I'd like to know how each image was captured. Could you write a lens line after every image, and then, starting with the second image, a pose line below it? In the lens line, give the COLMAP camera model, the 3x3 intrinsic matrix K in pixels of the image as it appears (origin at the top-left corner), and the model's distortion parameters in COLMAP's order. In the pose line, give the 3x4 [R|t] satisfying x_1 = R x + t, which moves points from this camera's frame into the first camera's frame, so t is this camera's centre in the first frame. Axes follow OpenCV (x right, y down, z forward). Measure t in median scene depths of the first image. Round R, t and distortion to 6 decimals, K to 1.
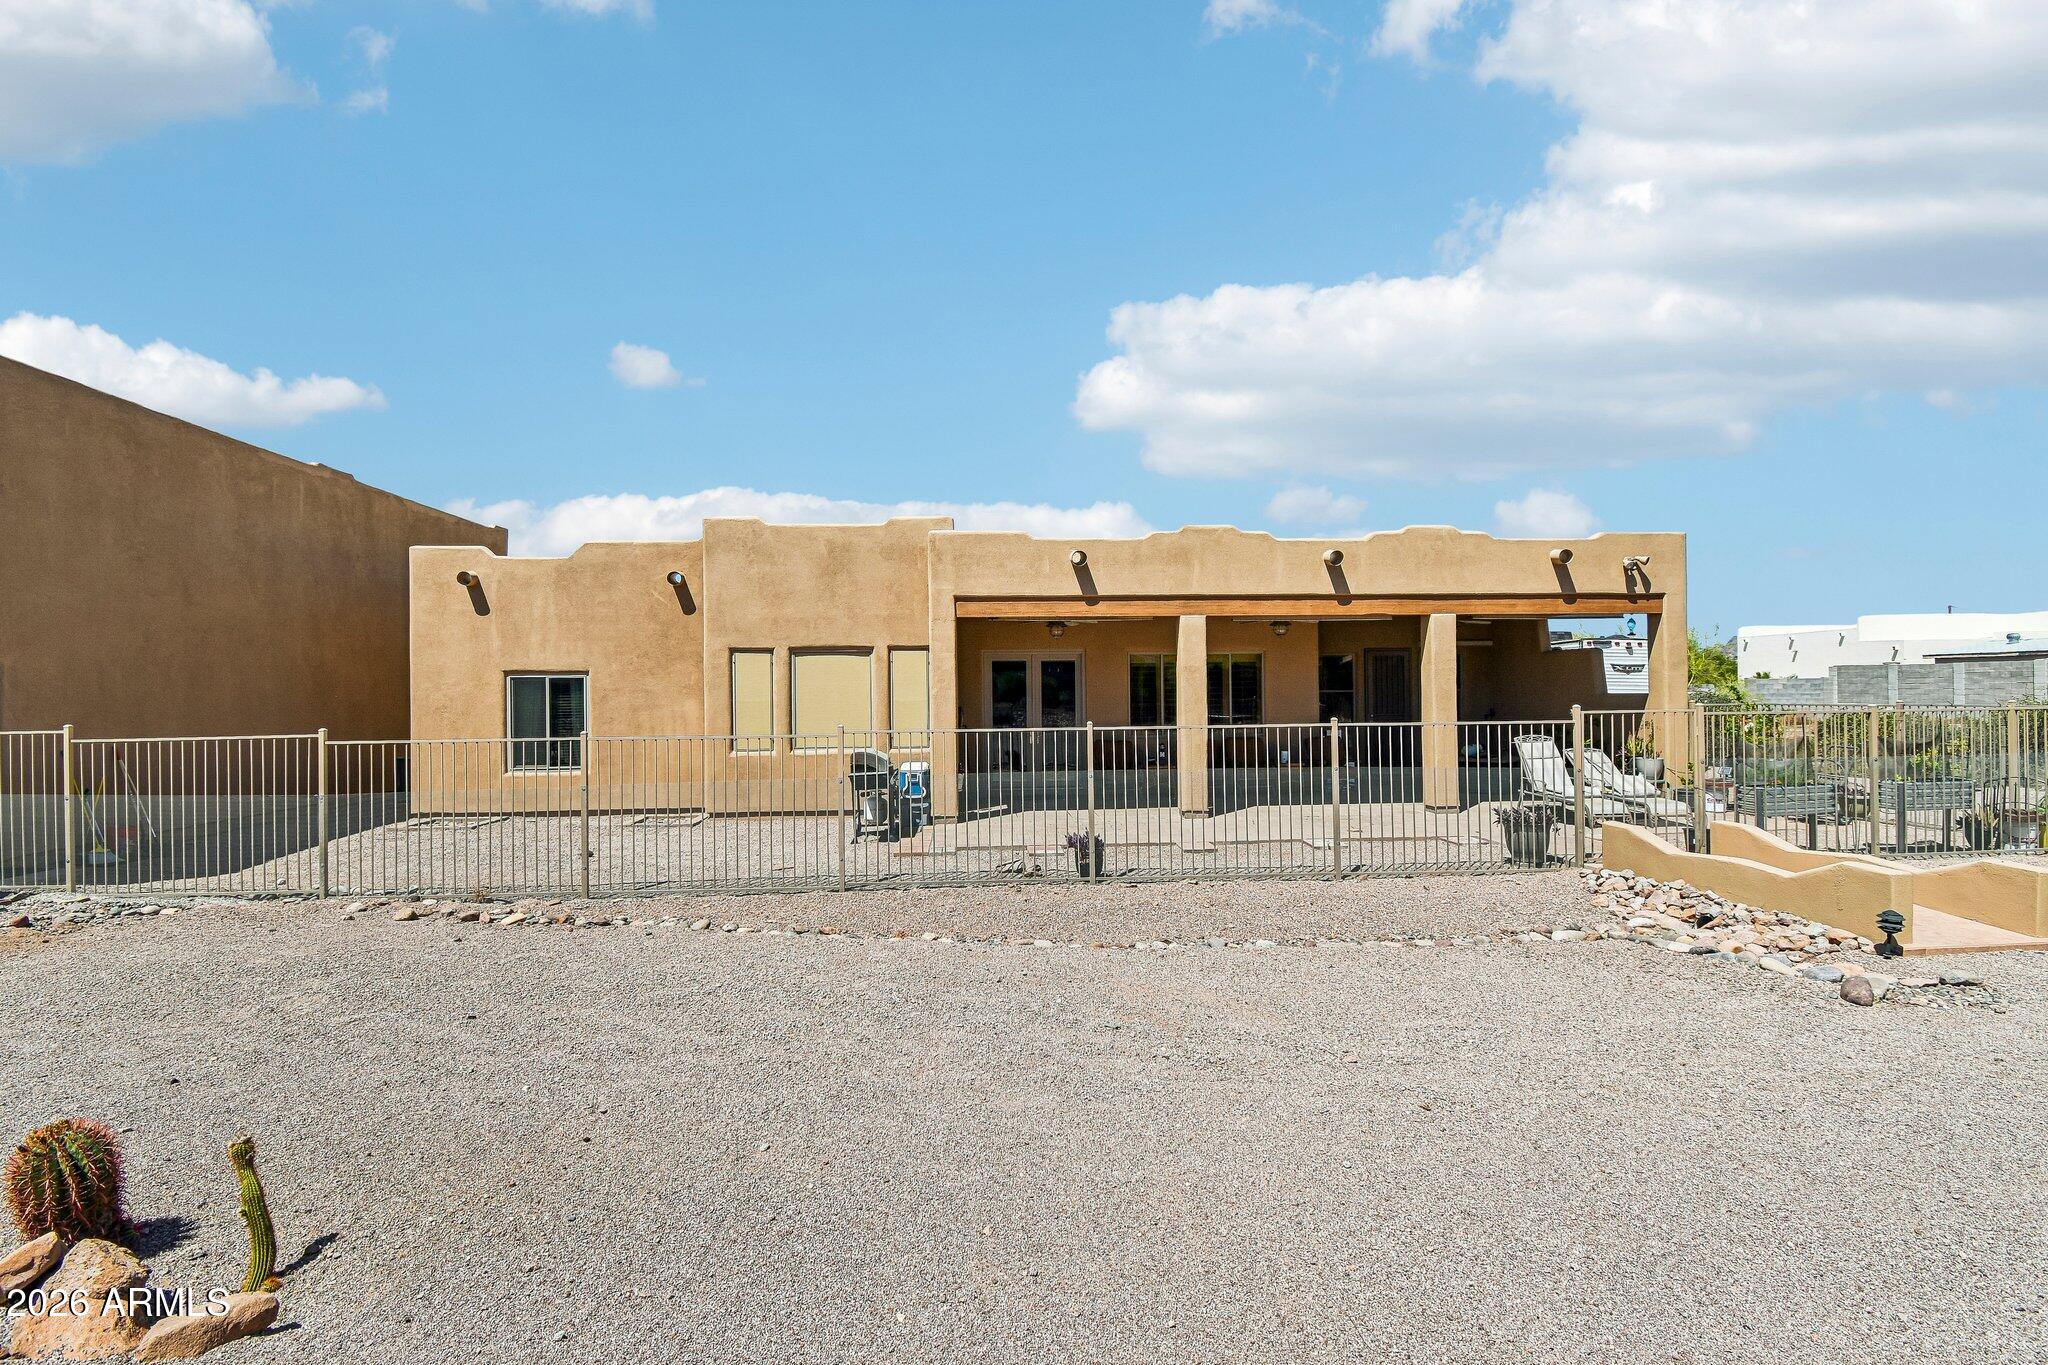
lens RADIAL K [[936.4, 0, 1024.6], [0, 936.4, 696.4], [0, 0, 1]] dist [-0.002308, -0.000423]
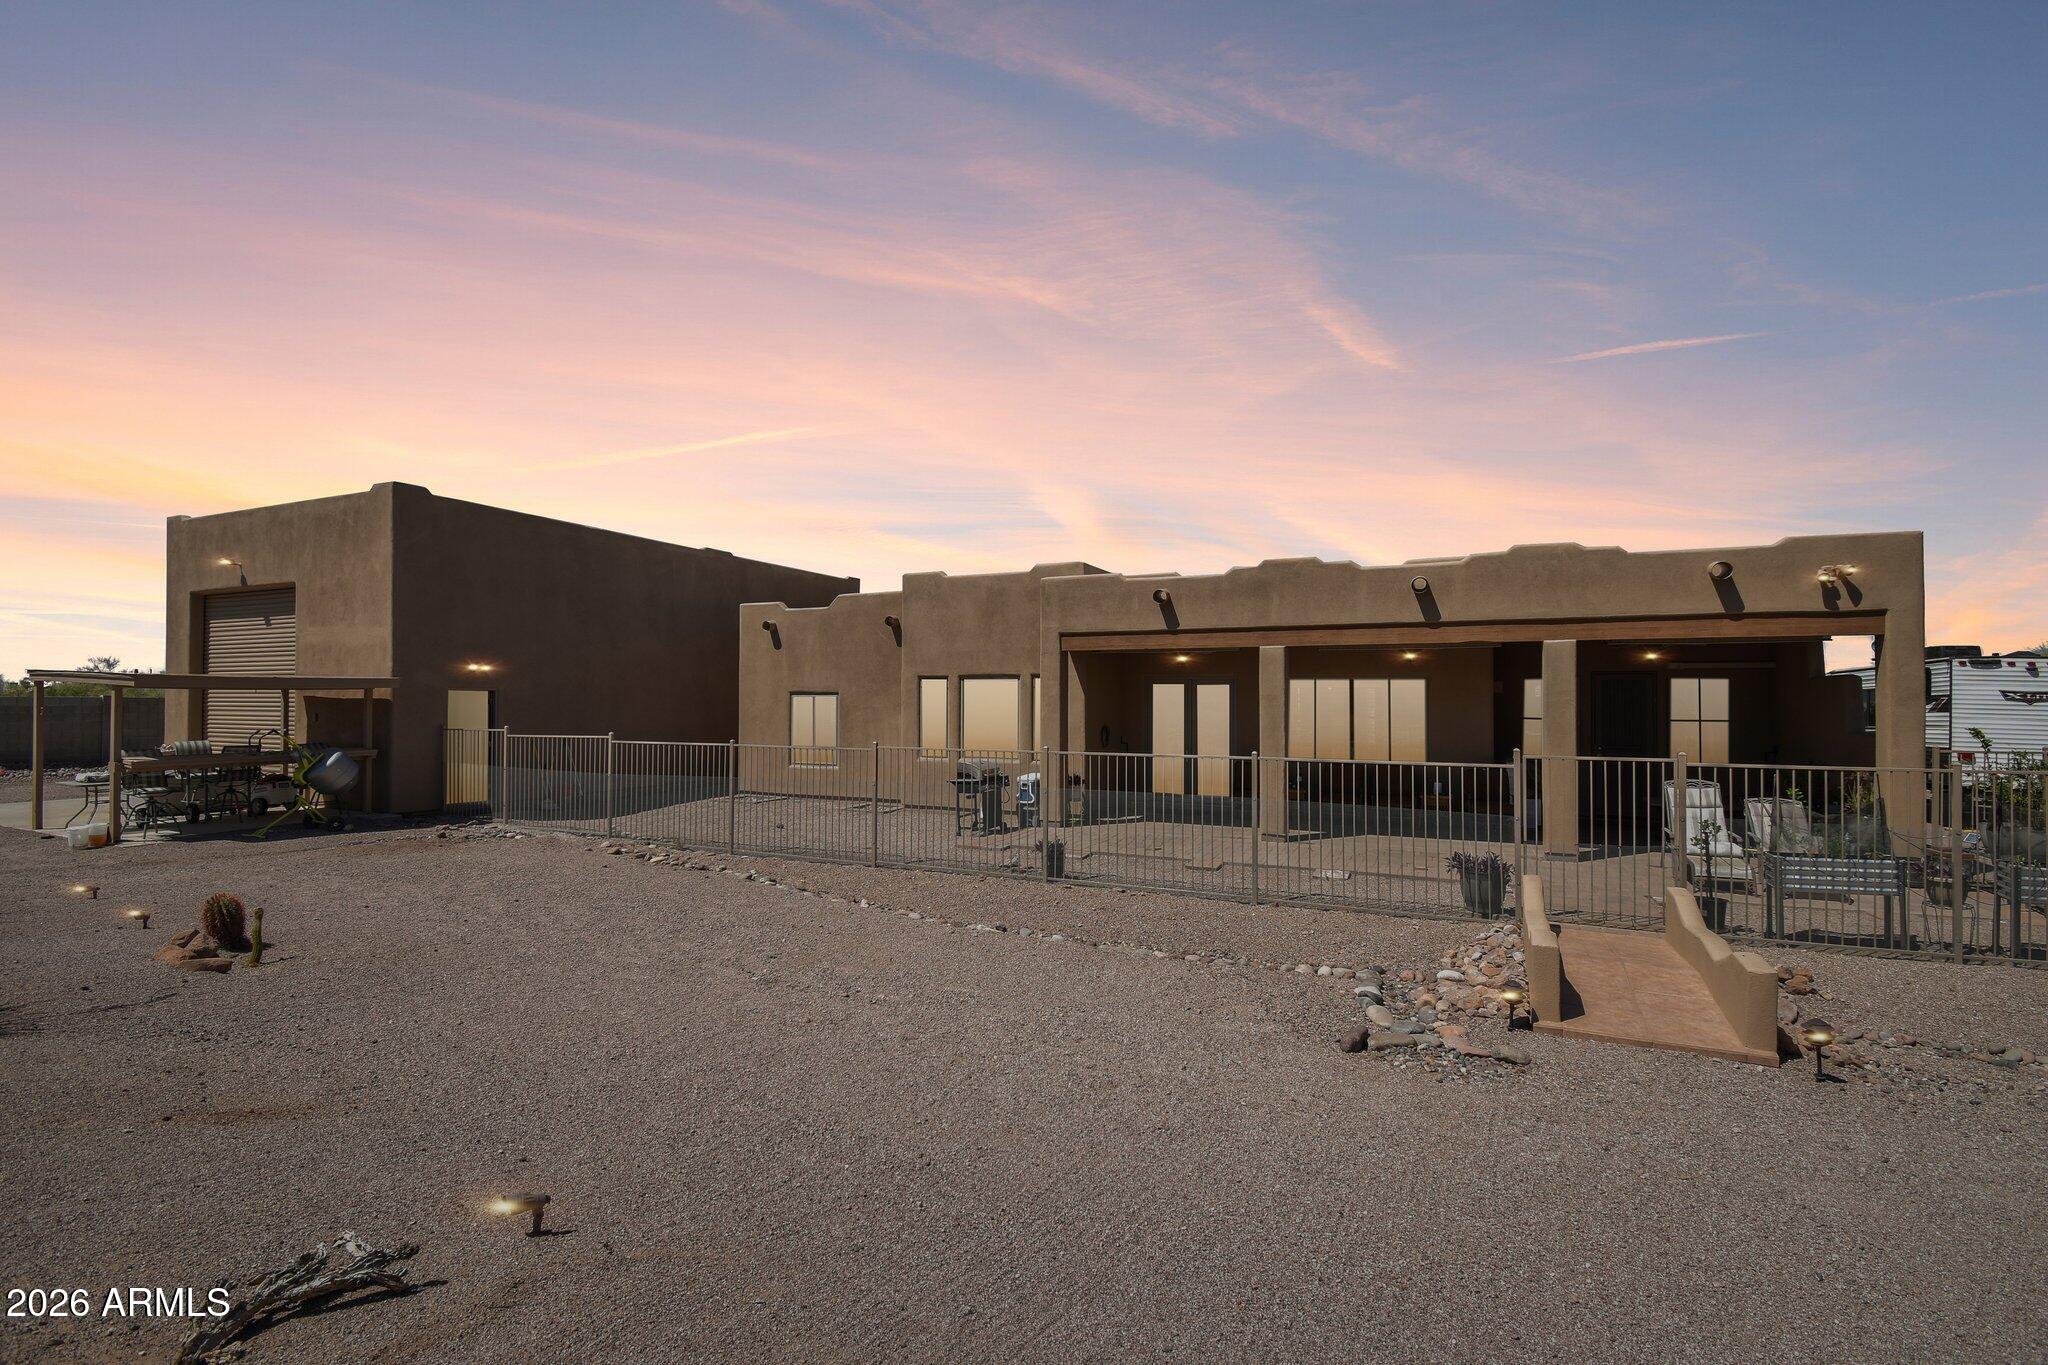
lens RADIAL K [[936.4, 0, 1043.4], [0, 936.4, 669.1], [0, 0, 1]] dist [-0.002308, -0.000423]
pose [[0.878700, -0.000852, -0.477373, 0.440716], [-0.019345, 0.999113, -0.037391, -0.016019], [0.476982, 0.042090, 0.877905, -0.032523]]
